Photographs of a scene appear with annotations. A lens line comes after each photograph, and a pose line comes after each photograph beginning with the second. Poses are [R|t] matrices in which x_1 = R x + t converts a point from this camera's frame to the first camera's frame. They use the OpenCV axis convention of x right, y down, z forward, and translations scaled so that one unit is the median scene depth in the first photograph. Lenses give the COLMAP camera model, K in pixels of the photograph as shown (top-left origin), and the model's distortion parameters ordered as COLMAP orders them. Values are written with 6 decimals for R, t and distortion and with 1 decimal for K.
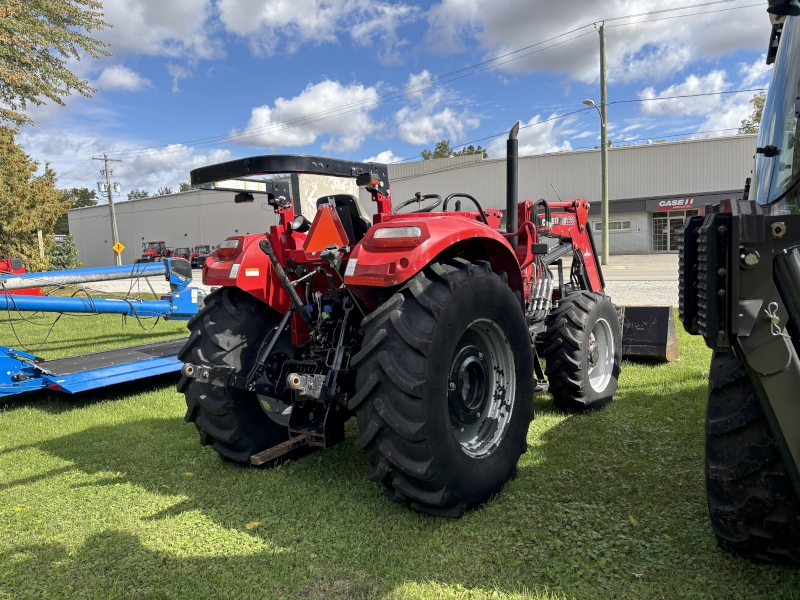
lens RADIAL K [[607.1, 0, 401.0], [0, 607.1, 299.4], [0, 0, 1]] dist [0.013549, -0.005925]
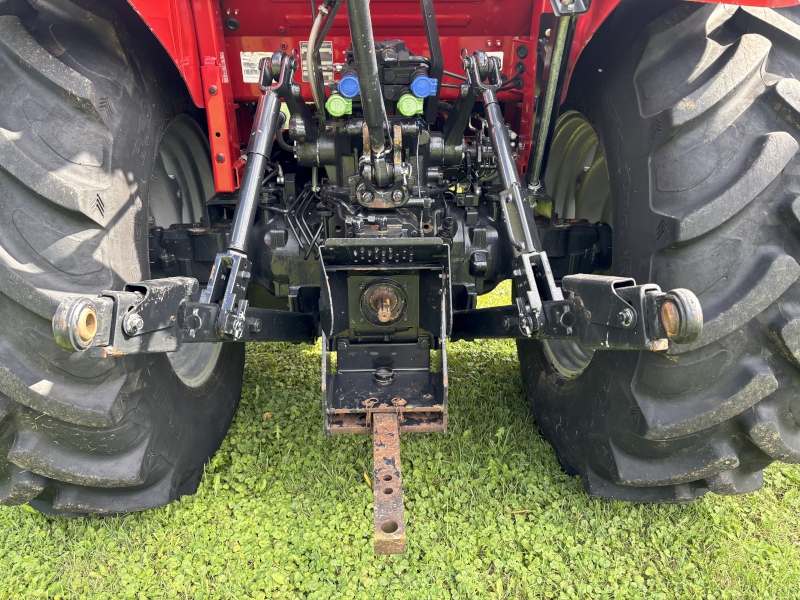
lens RADIAL K [[607.1, 0, 399.8], [0, 607.1, 303.7], [0, 0, 1]] dist [0.013549, -0.005925]
pose [[0.812193, -0.183593, 0.553748, -0.339633], [0.024397, 0.959050, 0.282186, 0.039489], [-0.582879, -0.215679, 0.783412, 0.665476]]
